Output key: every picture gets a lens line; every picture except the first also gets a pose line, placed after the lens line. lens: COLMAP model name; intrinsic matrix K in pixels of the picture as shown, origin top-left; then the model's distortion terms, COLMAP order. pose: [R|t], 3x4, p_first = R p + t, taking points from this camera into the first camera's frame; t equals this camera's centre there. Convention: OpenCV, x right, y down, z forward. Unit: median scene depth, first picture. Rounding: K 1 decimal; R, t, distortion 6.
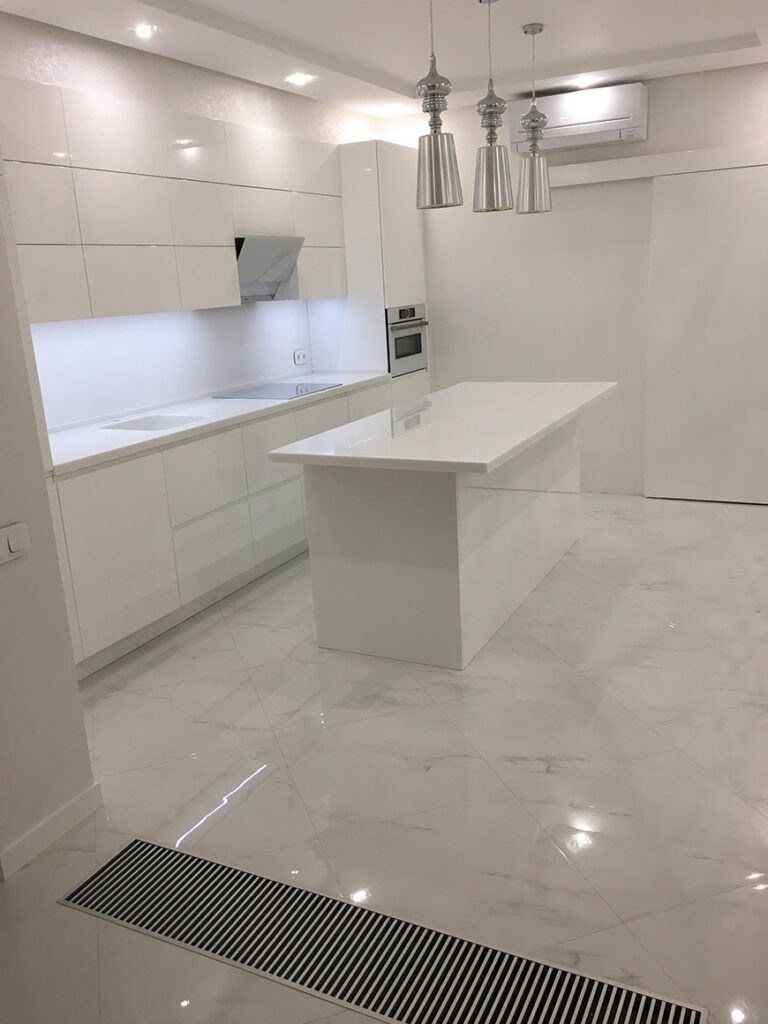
lens RADIAL K [[877.0, 0, 383.2], [0, 877.0, 499.1], [0, 0, 1]] dist [0.065358, -0.068086]
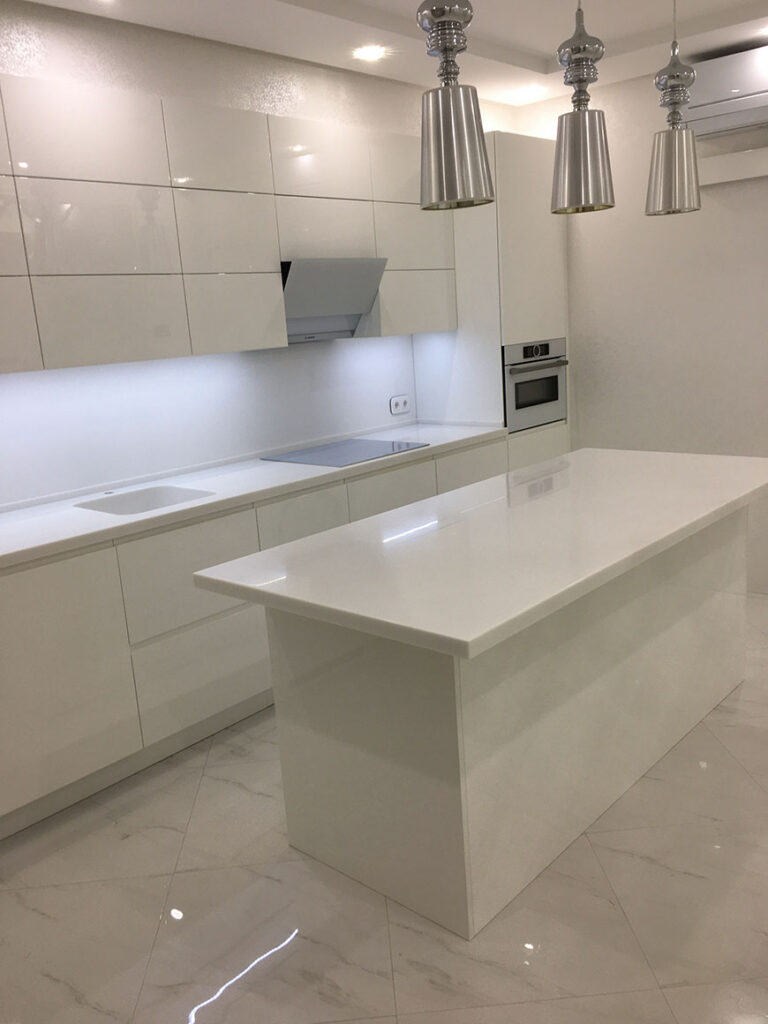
lens RADIAL K [[877.0, 0, 383.2], [0, 877.0, 499.1], [0, 0, 1]] dist [0.065358, -0.068086]
pose [[0.964572, 0.044341, -0.260066, 0.121117], [-0.050357, 0.998595, -0.016513, -0.069304], [0.258968, 0.029024, 0.965450, 0.247190]]
